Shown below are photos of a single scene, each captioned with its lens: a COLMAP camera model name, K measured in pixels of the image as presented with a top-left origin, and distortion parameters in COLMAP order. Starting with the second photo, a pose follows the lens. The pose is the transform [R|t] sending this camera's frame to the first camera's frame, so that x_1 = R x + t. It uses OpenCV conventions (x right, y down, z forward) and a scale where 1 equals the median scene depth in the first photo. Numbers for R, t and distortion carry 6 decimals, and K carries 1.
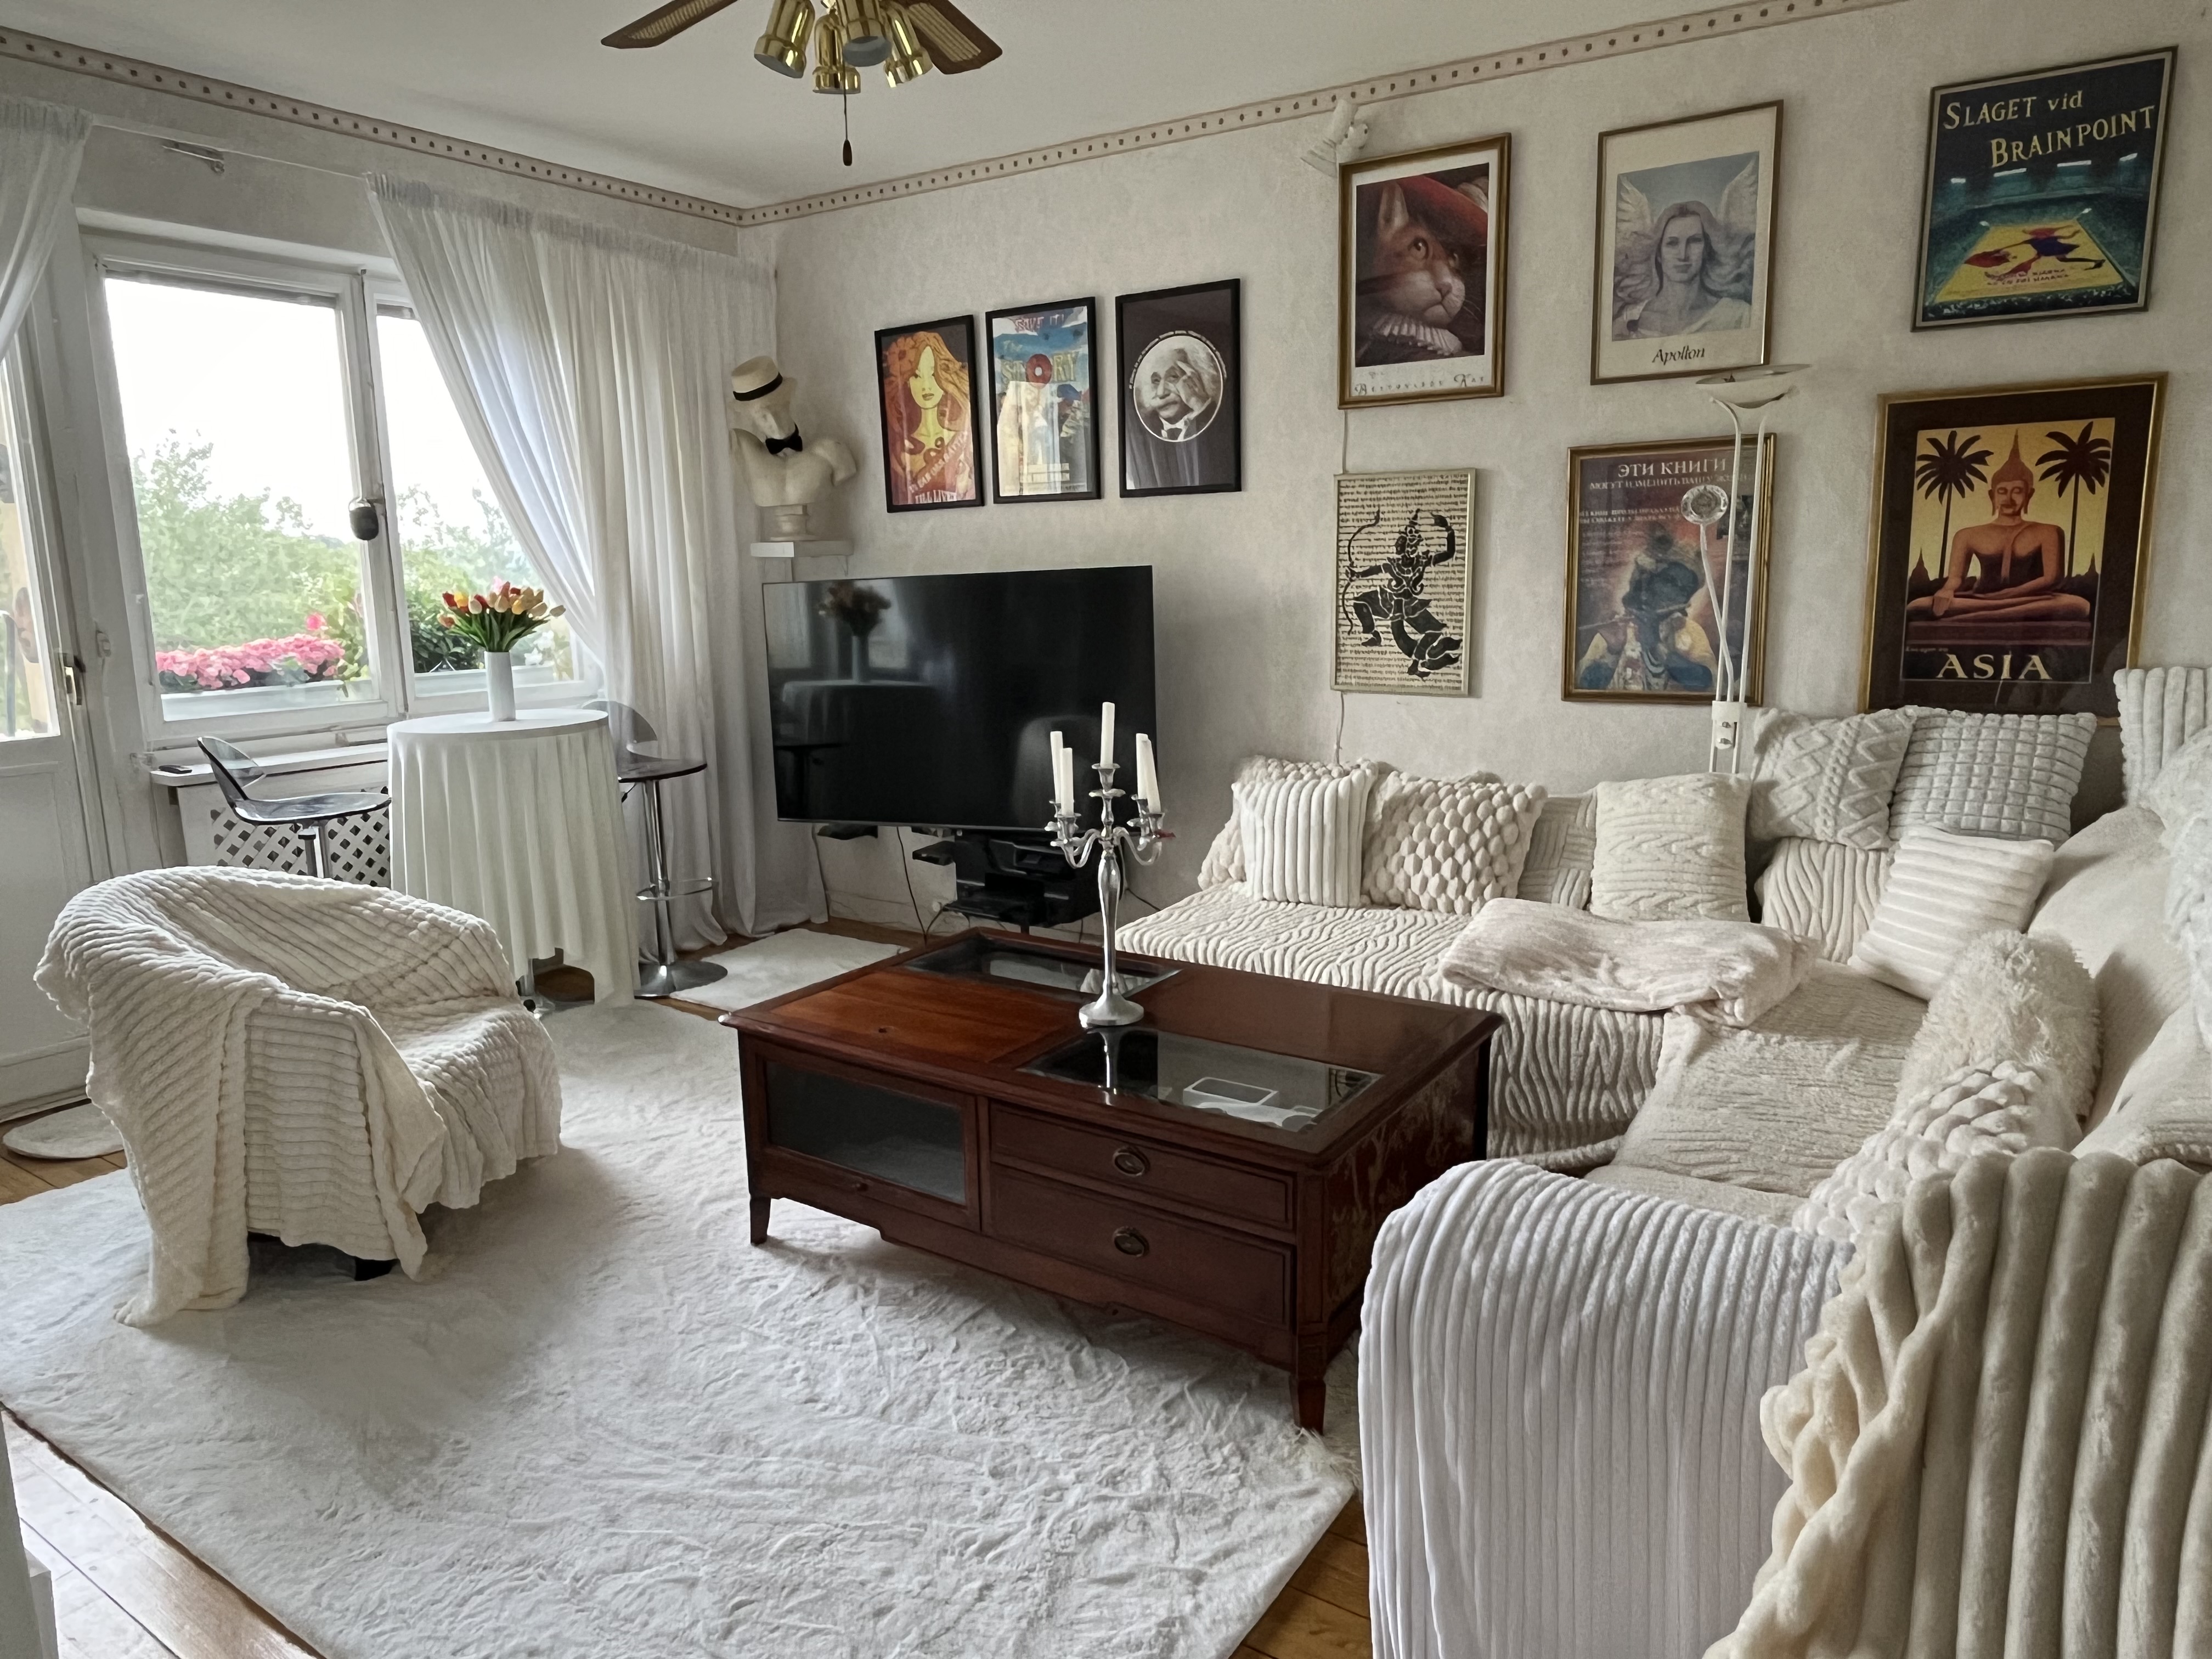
lens RADIAL K [[1455.0, 0, 1113.5], [0, 1455.0, 824.9], [0, 0, 1]] dist [-0.000974, -0.005163]
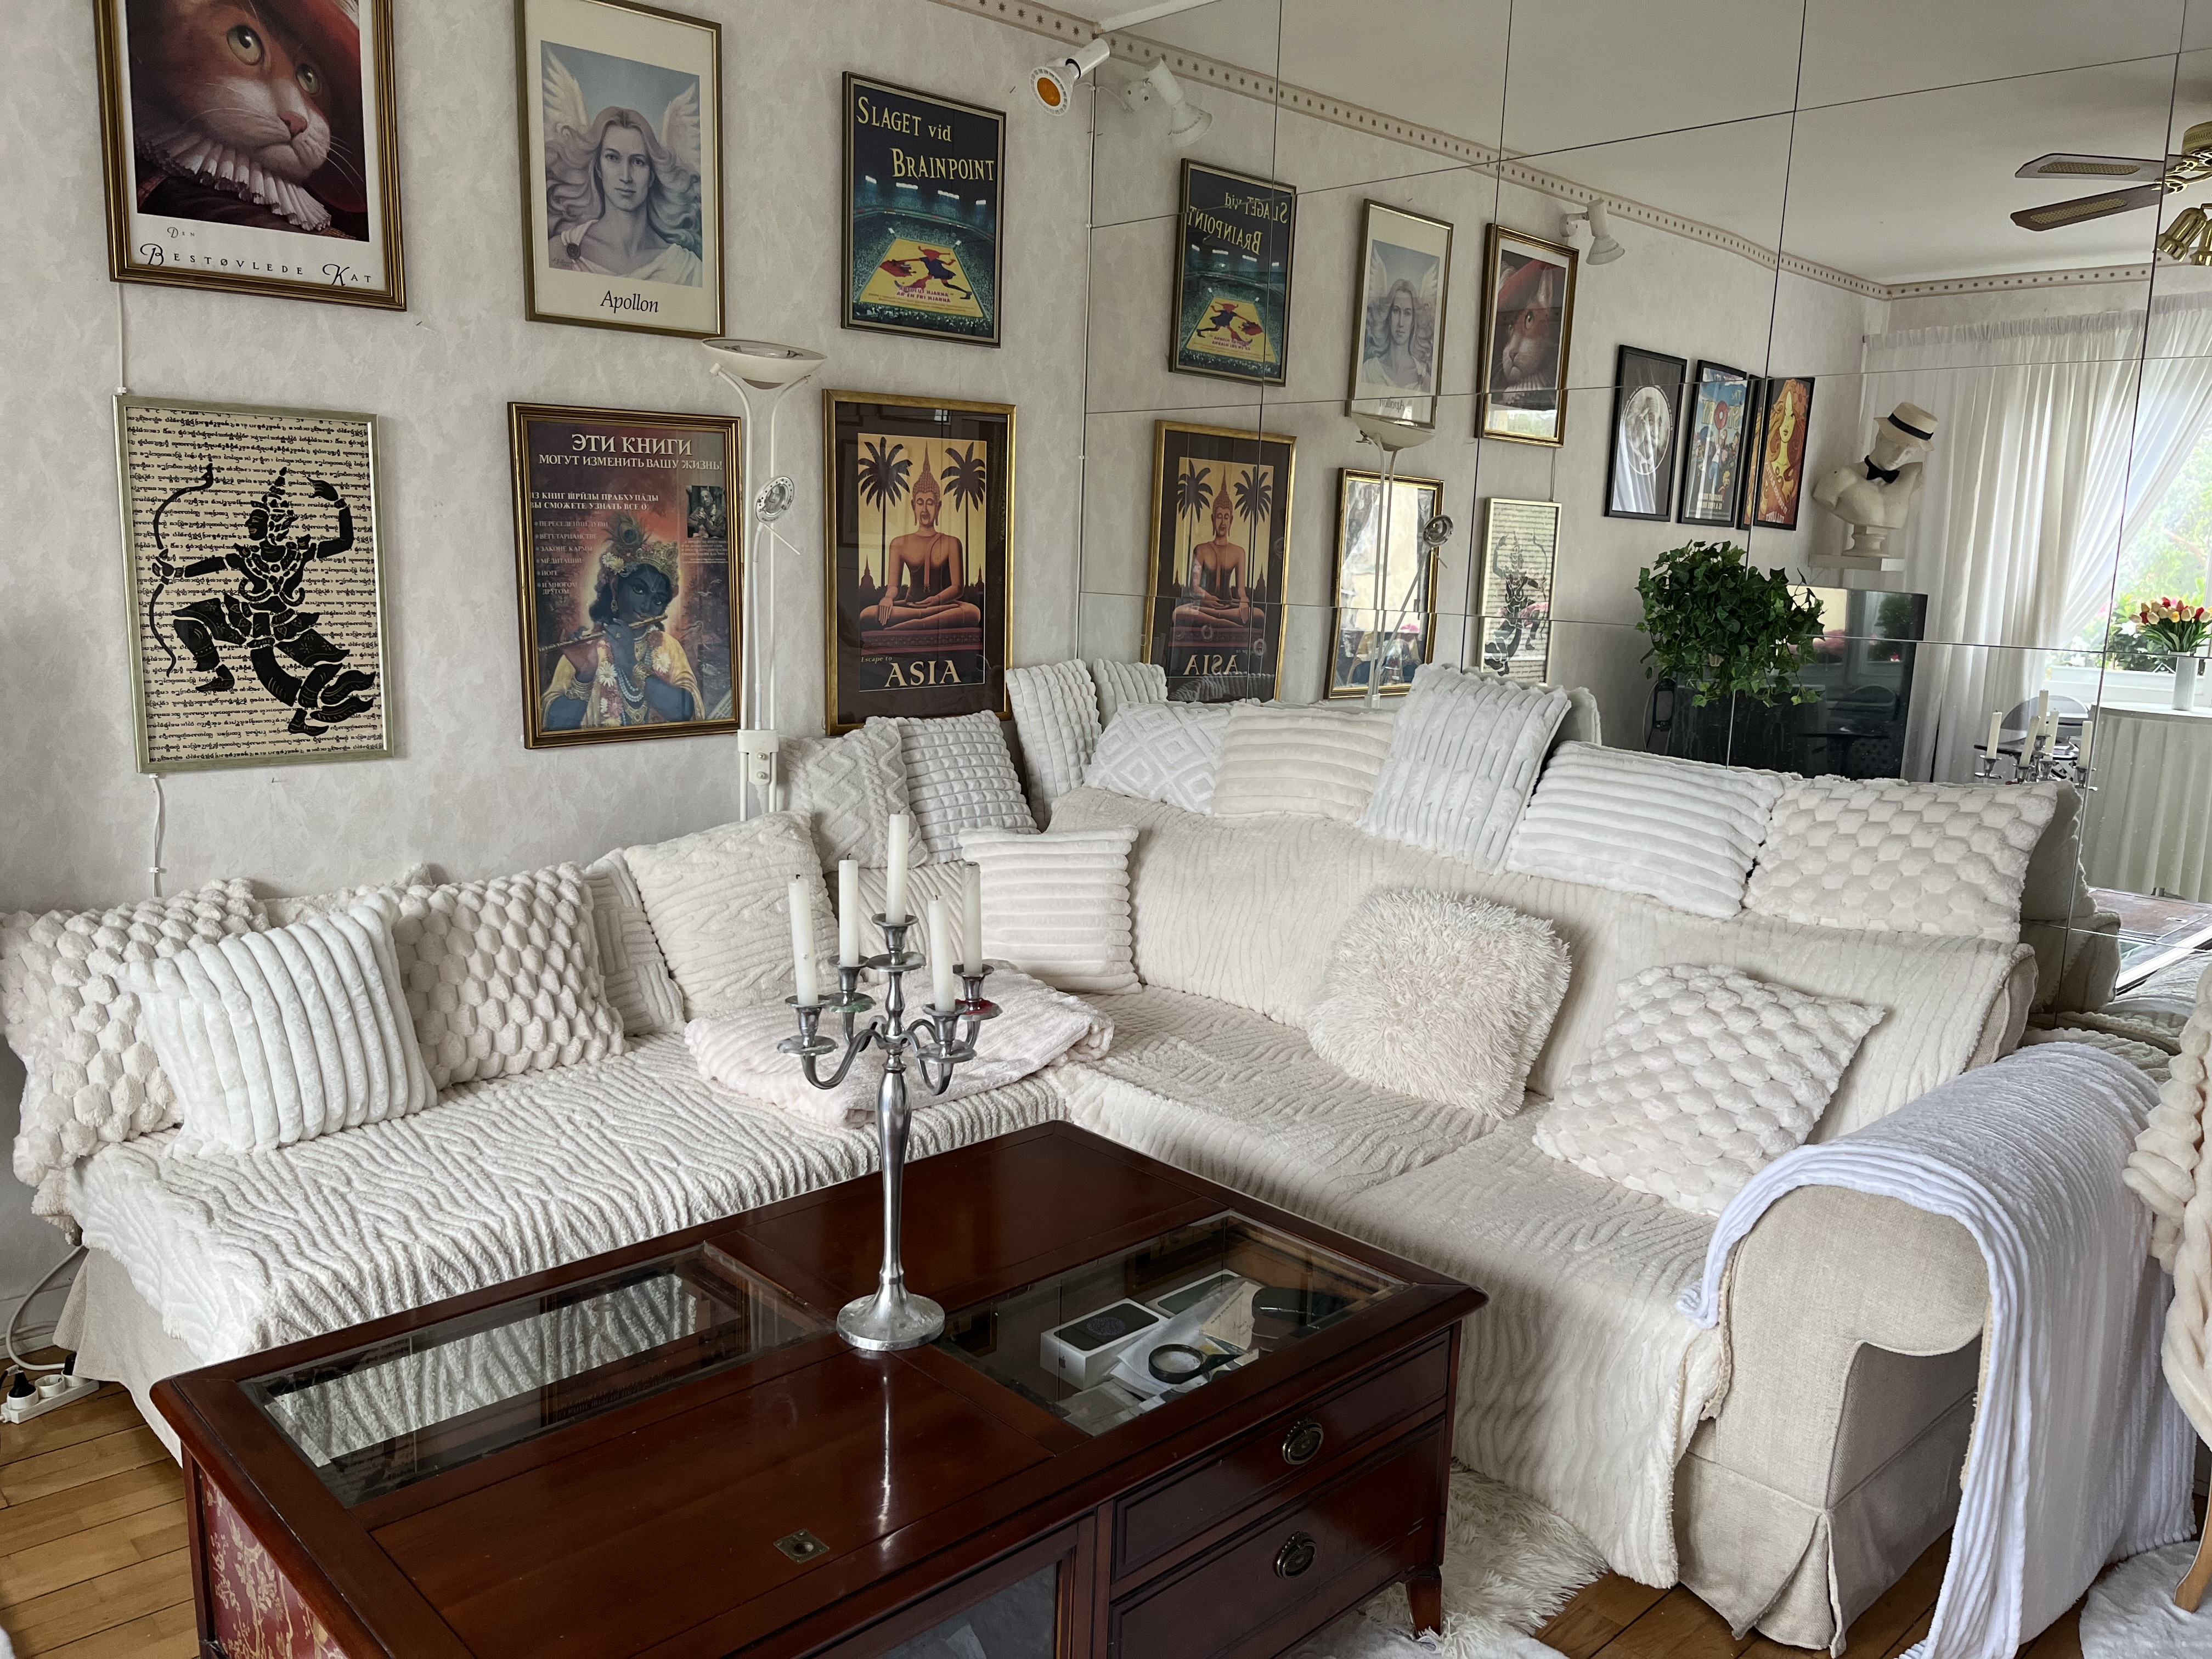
lens RADIAL K [[1682.3, 0, 1094.6], [0, 1682.3, 837.8], [0, 0, 1]] dist [0.048979, -0.069714]
pose [[0.212545, -0.146324, 0.966133, -0.487939], [0.146829, 0.982281, 0.116468, -0.105124], [-0.966057, 0.117102, 0.230264, 0.569032]]
